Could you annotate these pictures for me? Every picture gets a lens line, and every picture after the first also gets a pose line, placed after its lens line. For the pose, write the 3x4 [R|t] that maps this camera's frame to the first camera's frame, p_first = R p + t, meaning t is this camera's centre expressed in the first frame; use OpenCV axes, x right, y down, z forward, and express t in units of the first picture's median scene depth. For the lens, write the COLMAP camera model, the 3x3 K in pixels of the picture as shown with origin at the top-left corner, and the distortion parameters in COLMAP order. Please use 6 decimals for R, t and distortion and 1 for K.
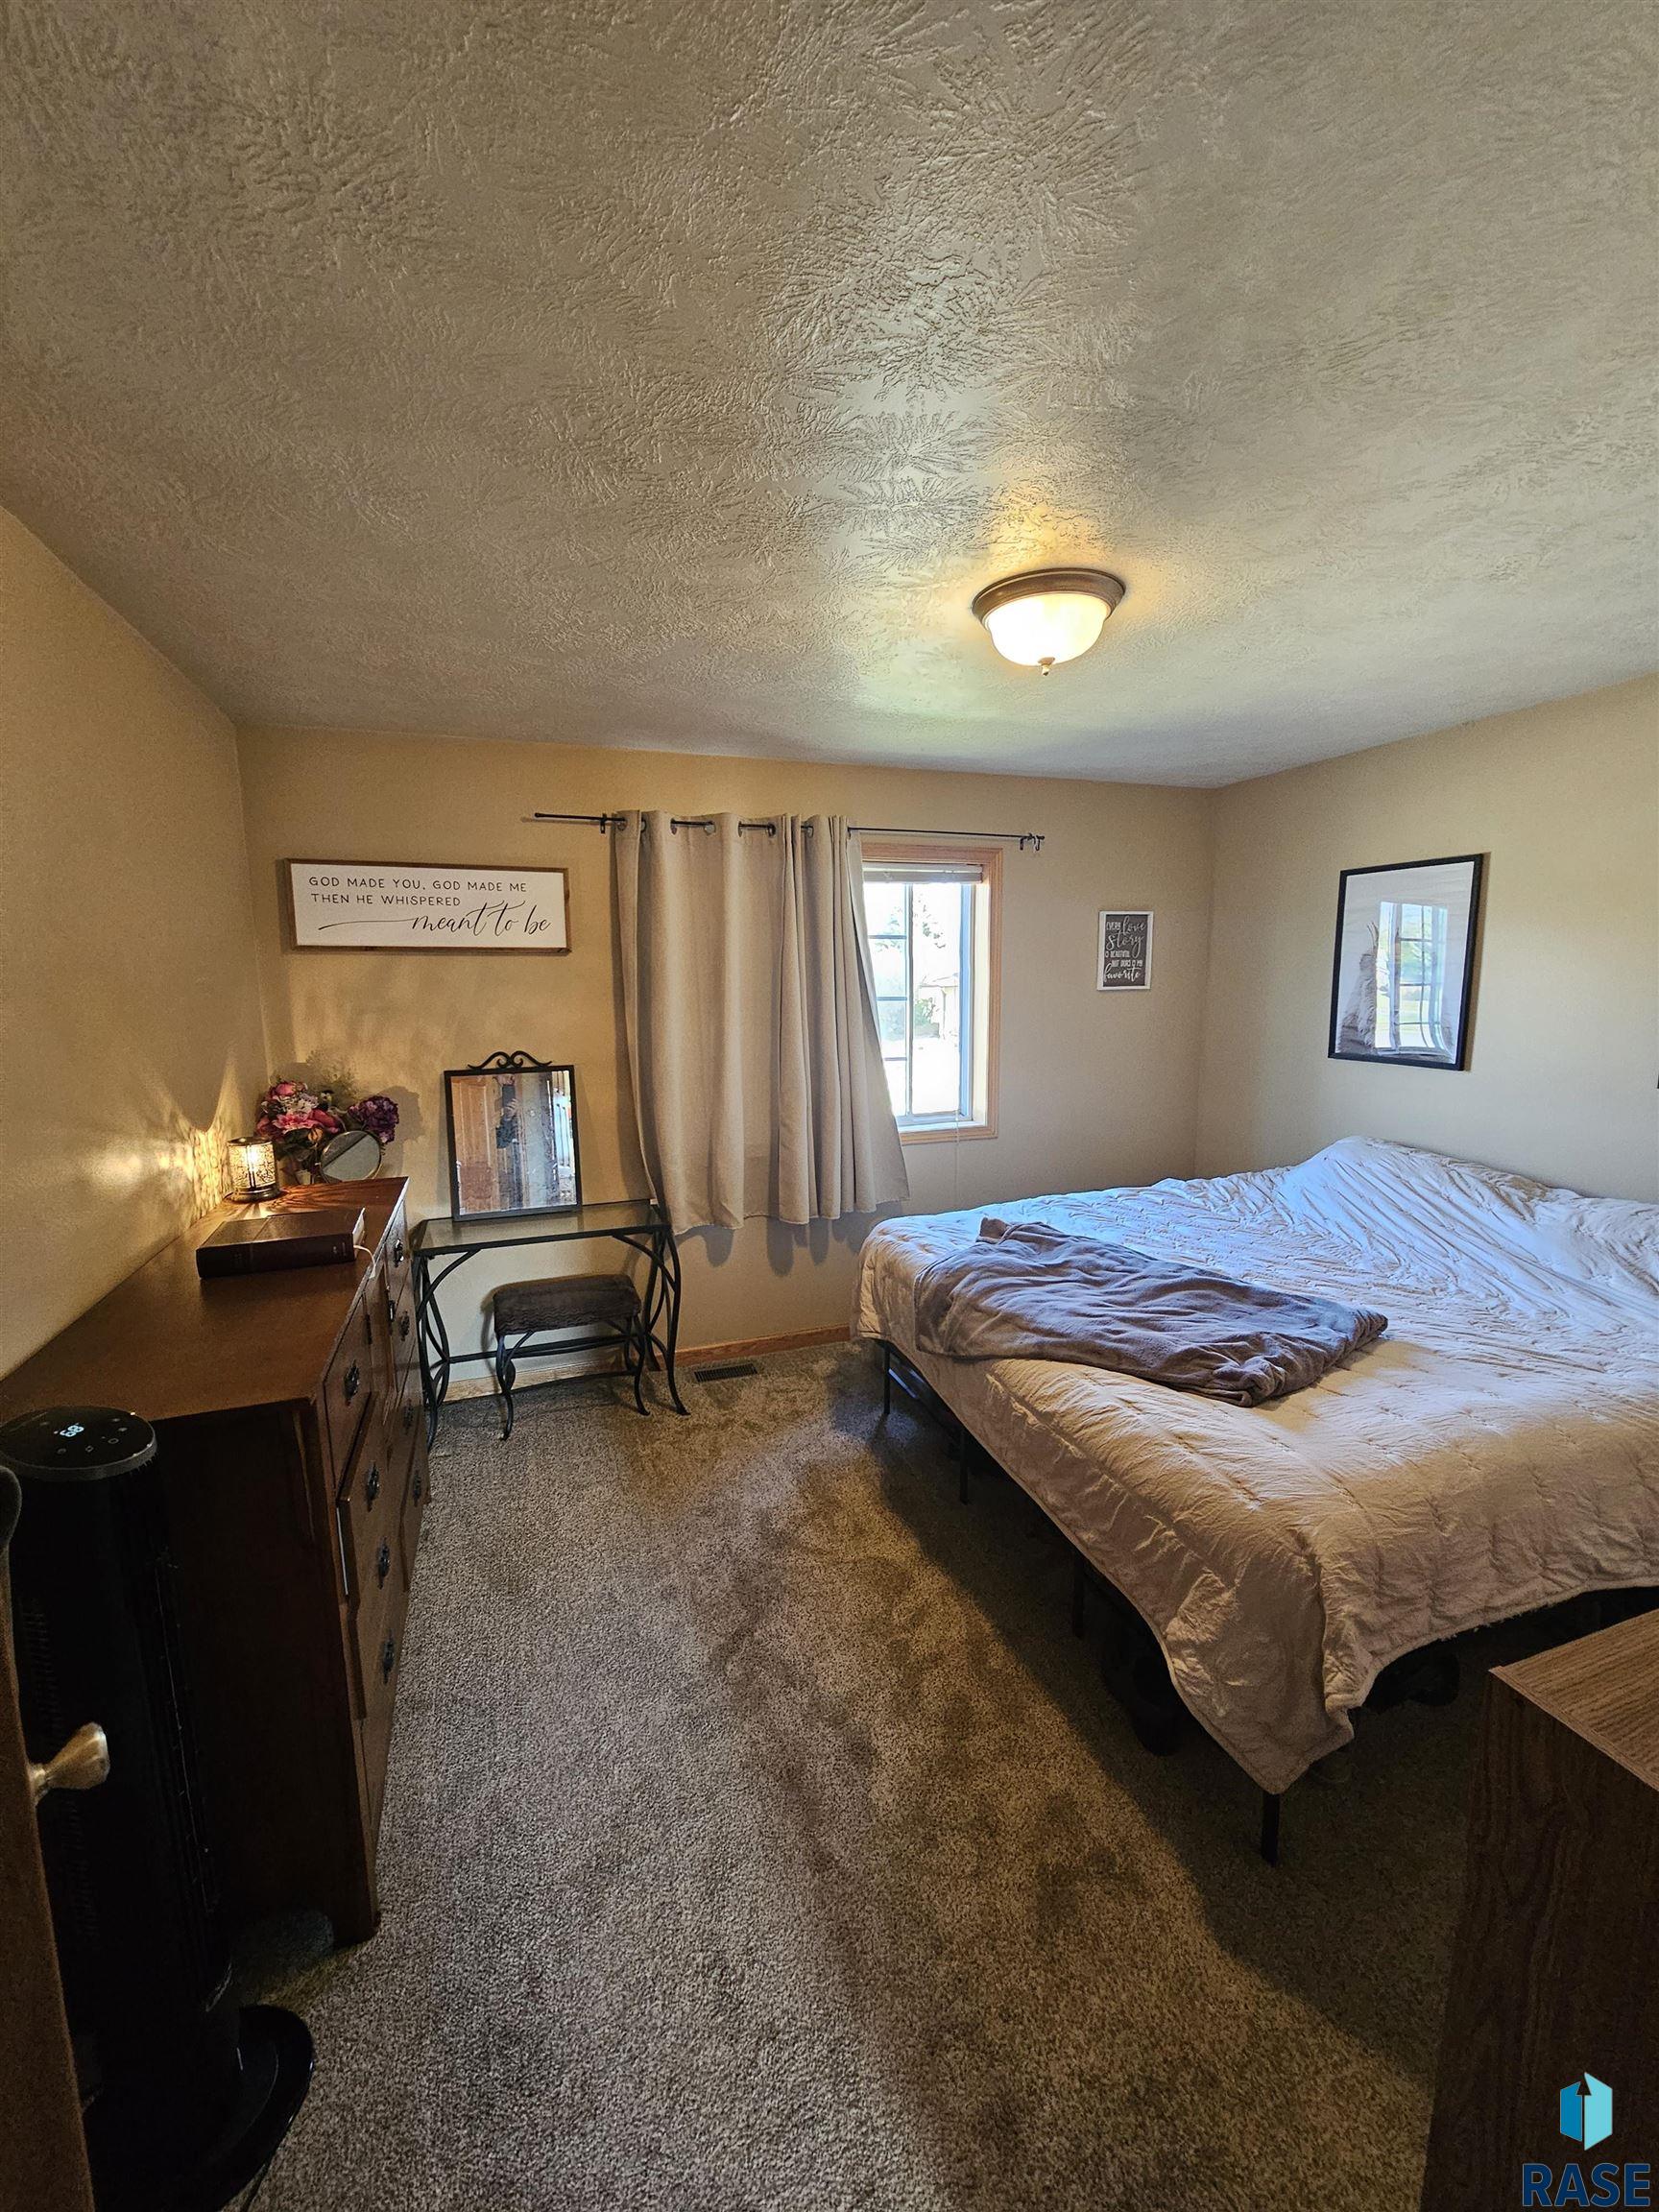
lens RADIAL K [[900.8, 0, 821.8], [0, 900.8, 1106.8], [0, 0, 1]] dist [-0.000132, -0.000142]
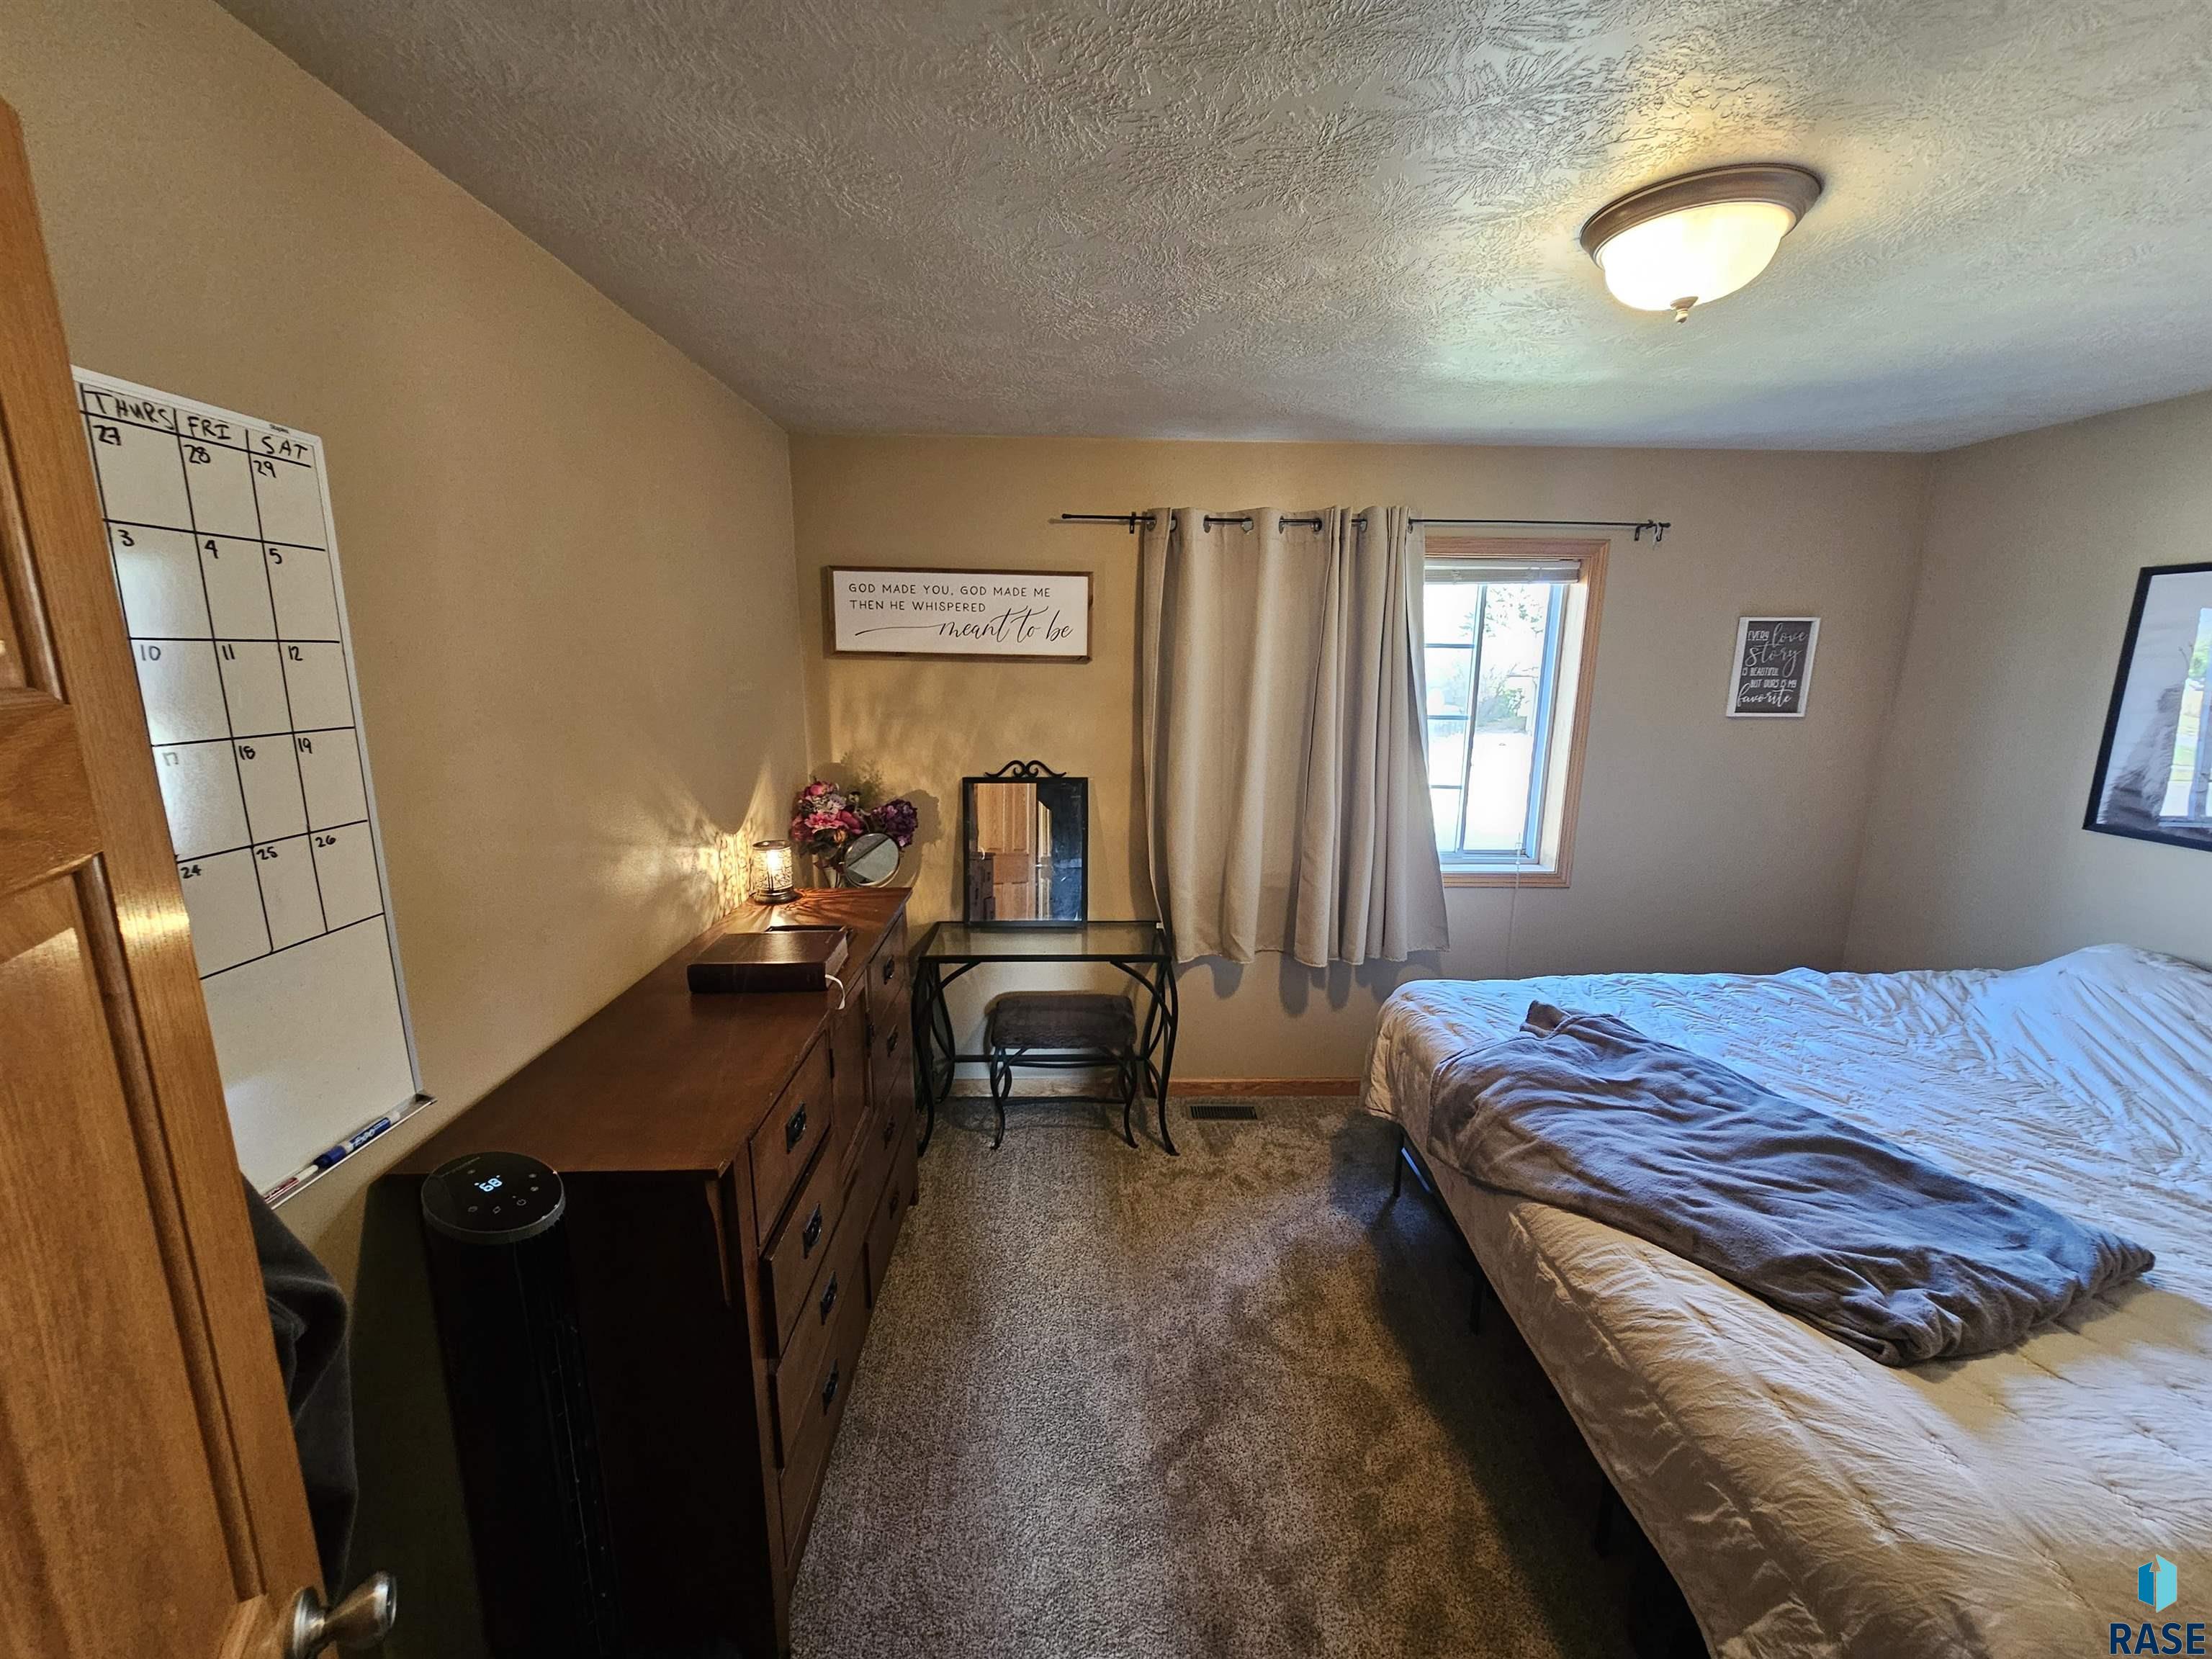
lens RADIAL K [[900.8, 0, 1105.2], [0, 900.8, 839.2], [0, 0, 1]] dist [-0.000132, -0.000142]
pose [[0.952581, 0.082294, -0.292945, 0.037005], [-0.066080, 0.995705, 0.064839, -0.055684], [0.297023, -0.042407, 0.953928, 0.103682]]
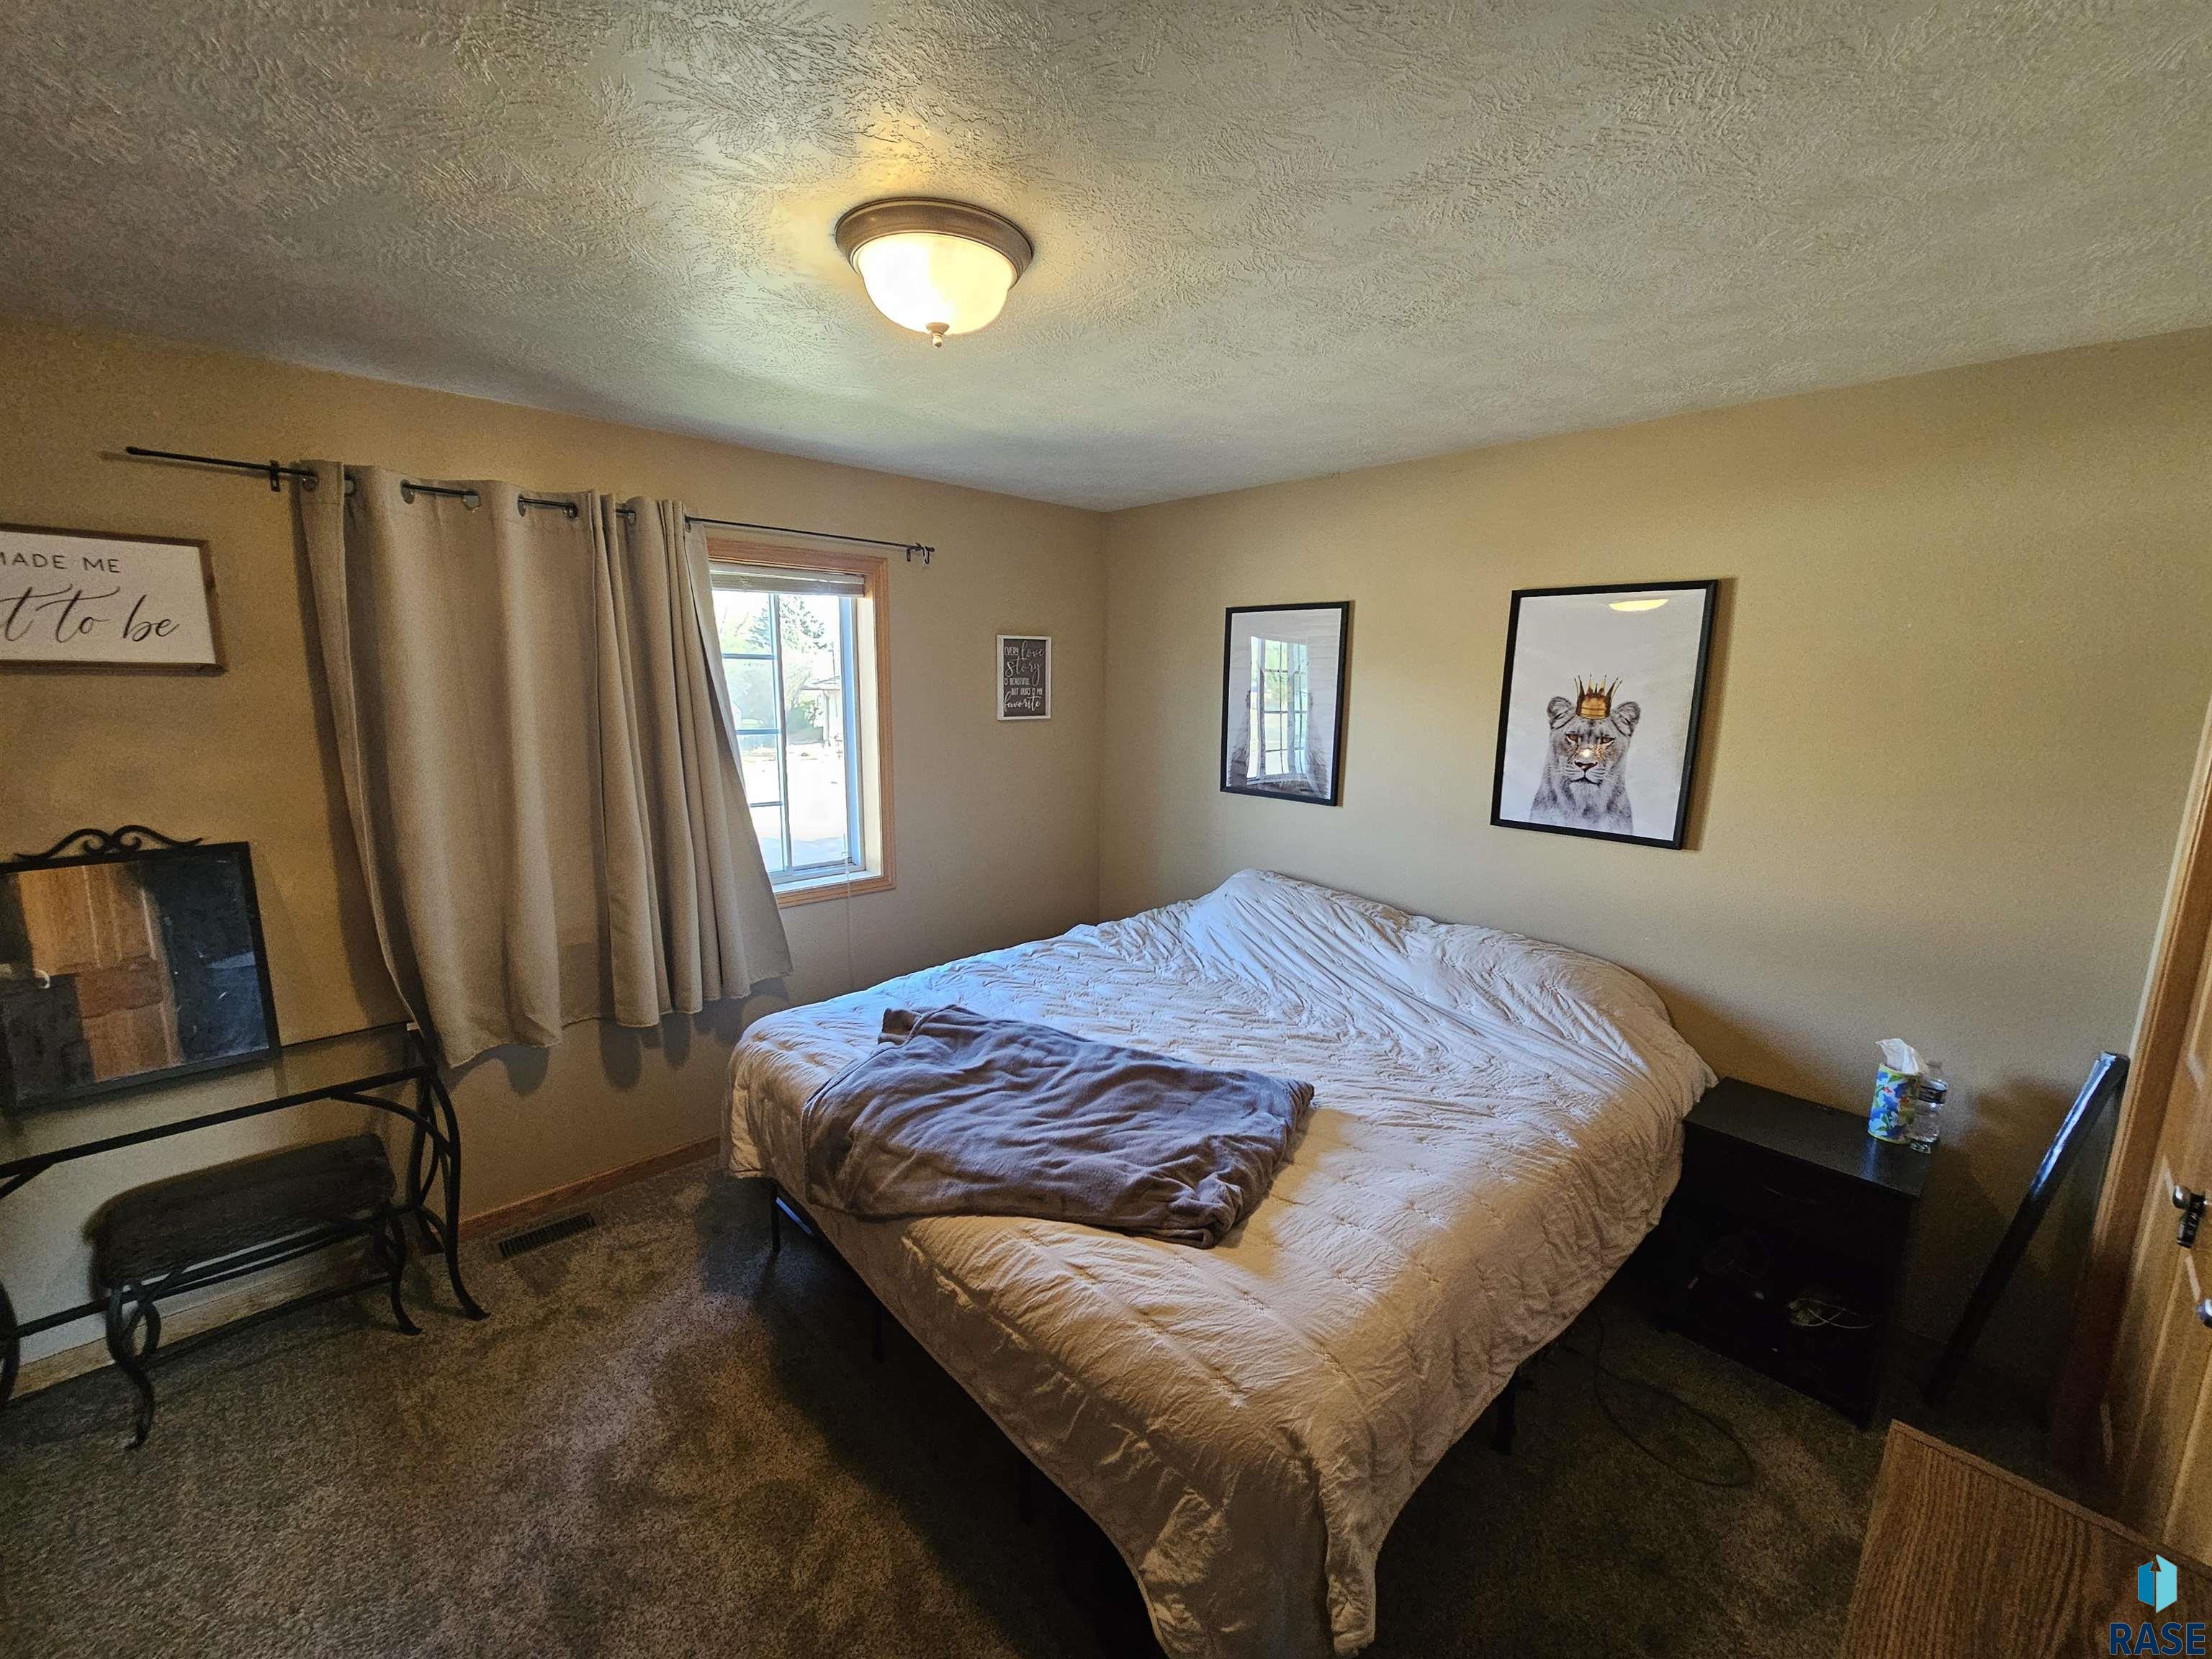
lens RADIAL K [[900.8, 0, 1104.2], [0, 900.8, 835.6], [0, 0, 1]] dist [-0.000132, -0.000142]
pose [[0.909503, -0.049848, 0.412697, 0.029136], [0.038146, 0.998603, 0.036551, -0.063123], [-0.413943, -0.017500, 0.910135, 0.172828]]
